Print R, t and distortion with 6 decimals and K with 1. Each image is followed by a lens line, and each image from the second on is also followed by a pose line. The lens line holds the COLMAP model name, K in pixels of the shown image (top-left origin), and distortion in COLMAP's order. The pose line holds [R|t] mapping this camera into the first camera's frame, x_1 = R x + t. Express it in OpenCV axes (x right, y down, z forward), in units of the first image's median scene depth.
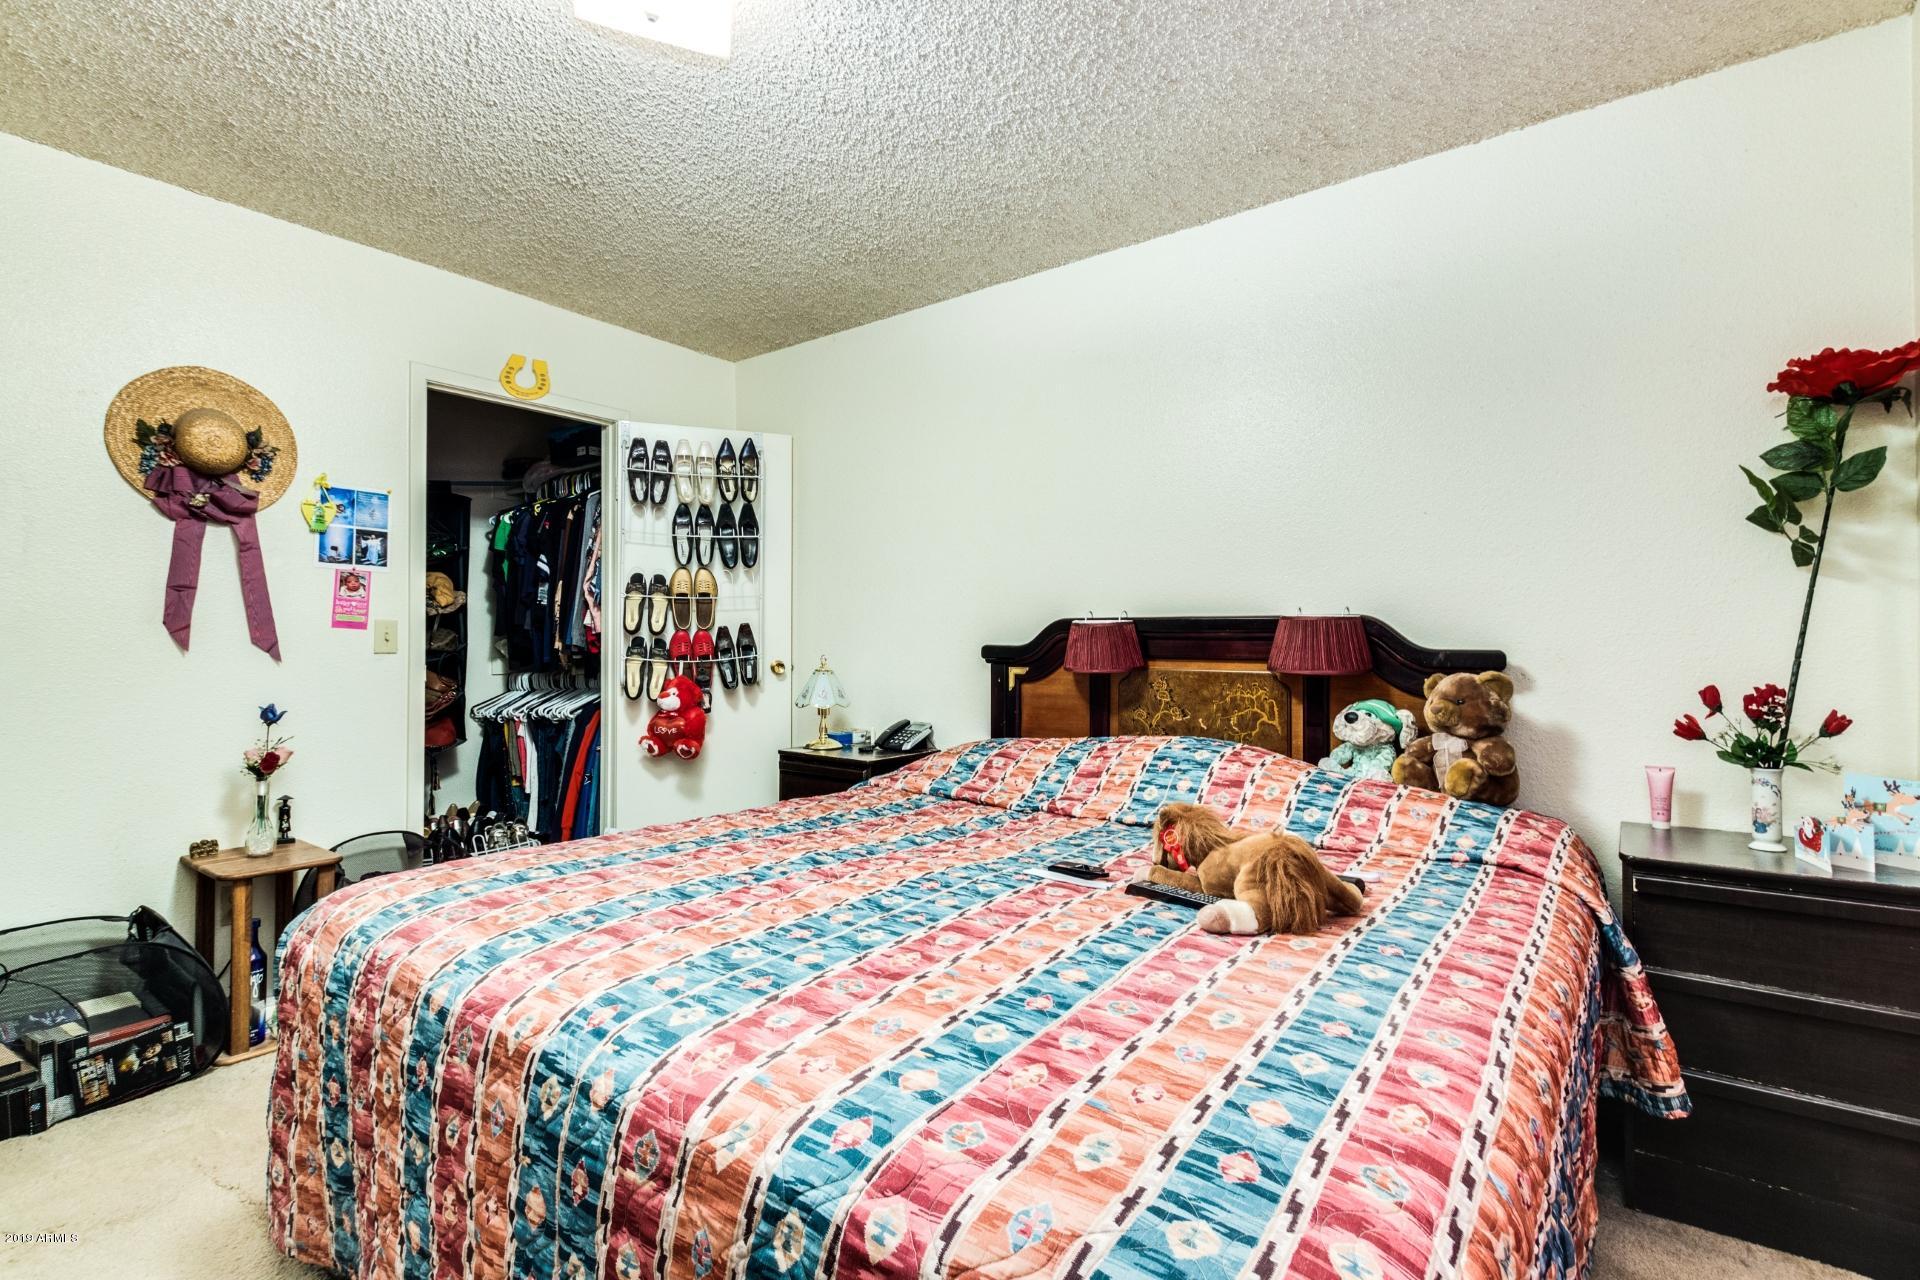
lens RADIAL K [[881.7, 0, 965.9], [0, 881.7, 634.8], [0, 0, 1]] dist [0.005066, 0.000002]
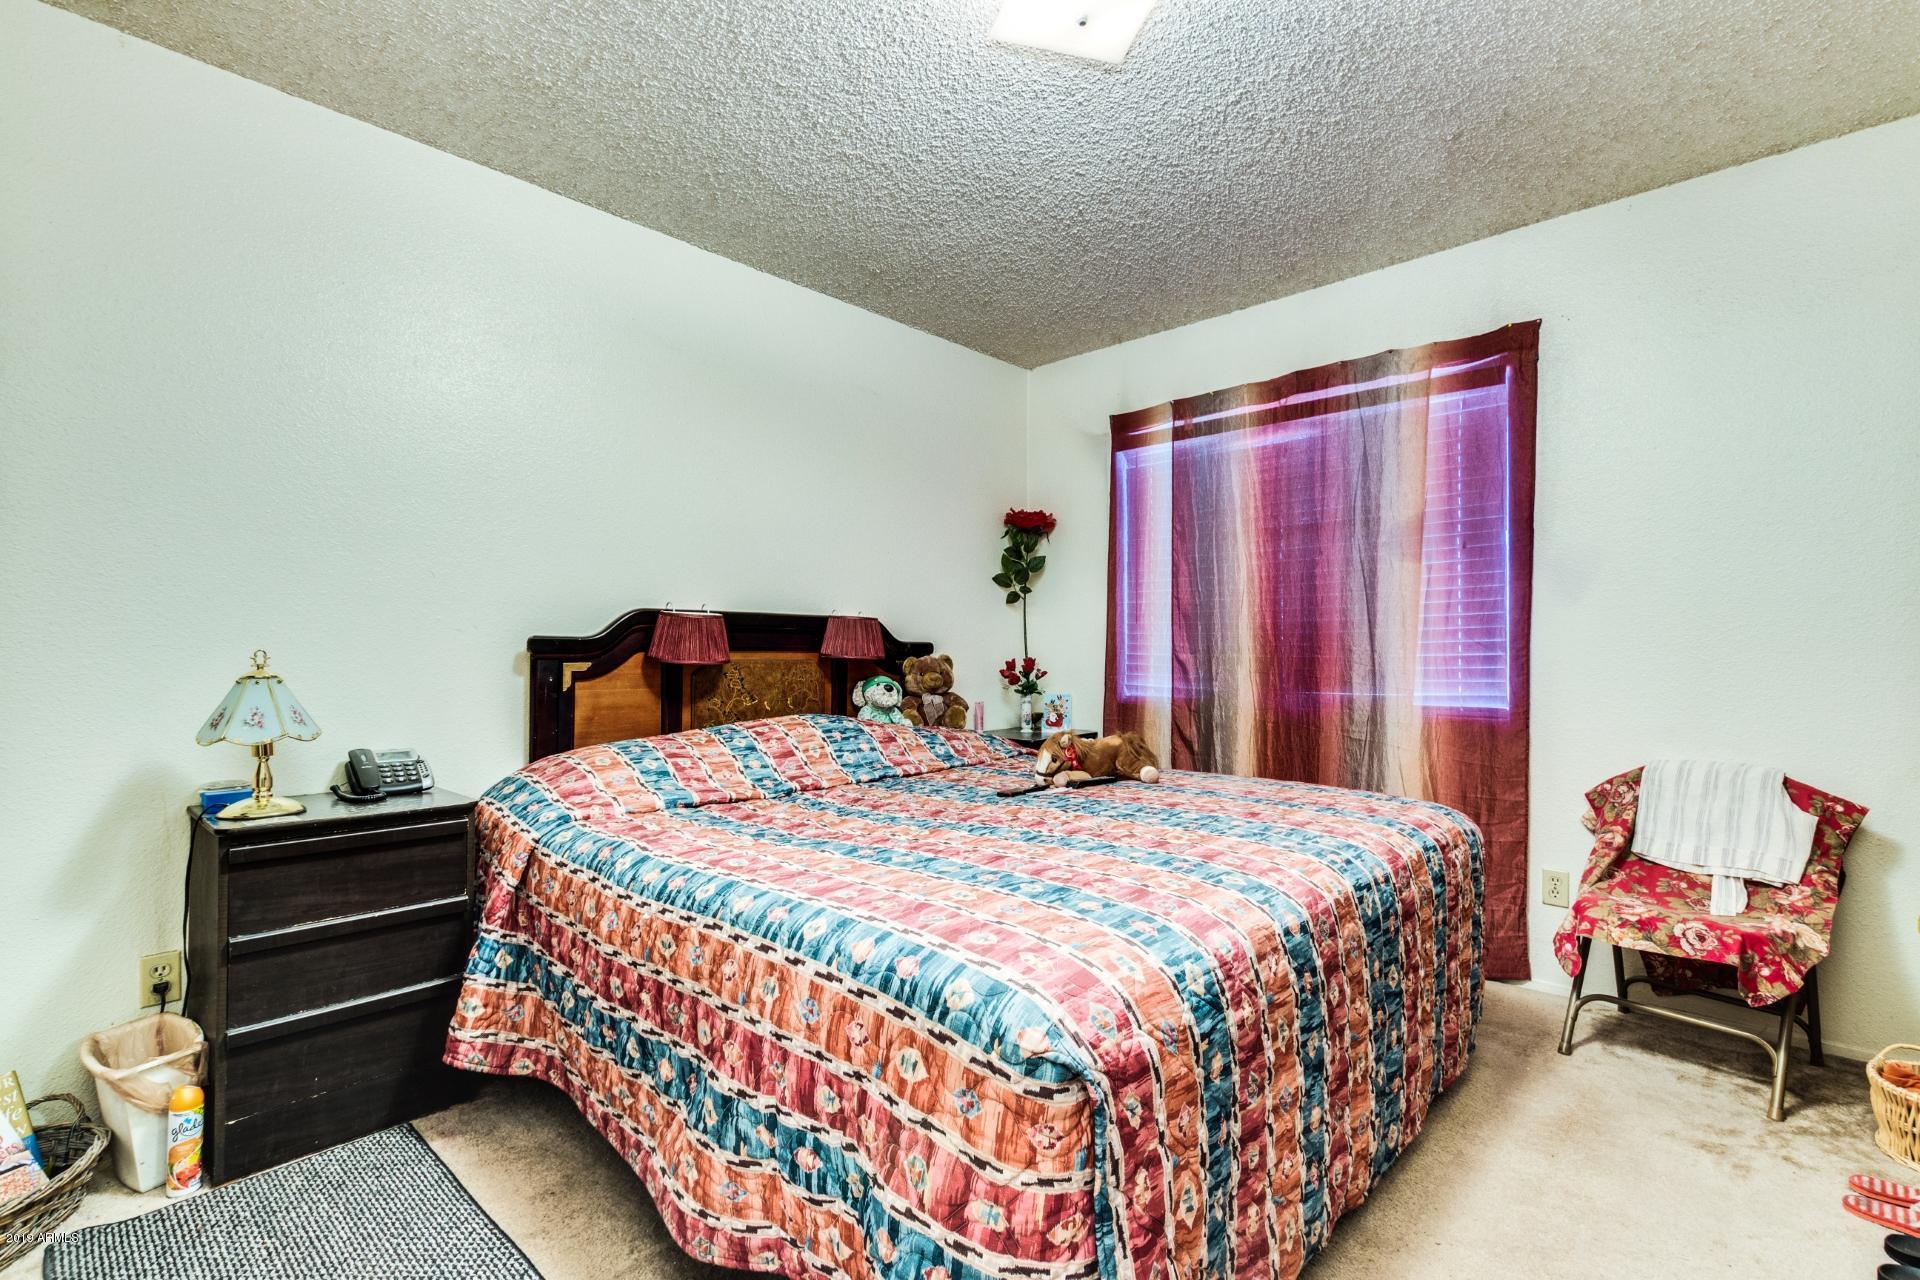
lens RADIAL K [[881.7, 0, 967.1], [0, 881.7, 647.3], [0, 0, 1]] dist [0.005066, 0.000002]
pose [[0.093629, 0.009855, 0.995558, -0.844971], [0.001863, 0.999948, -0.010073, 0.035921], [-0.995605, 0.002798, 0.093606, 0.630213]]
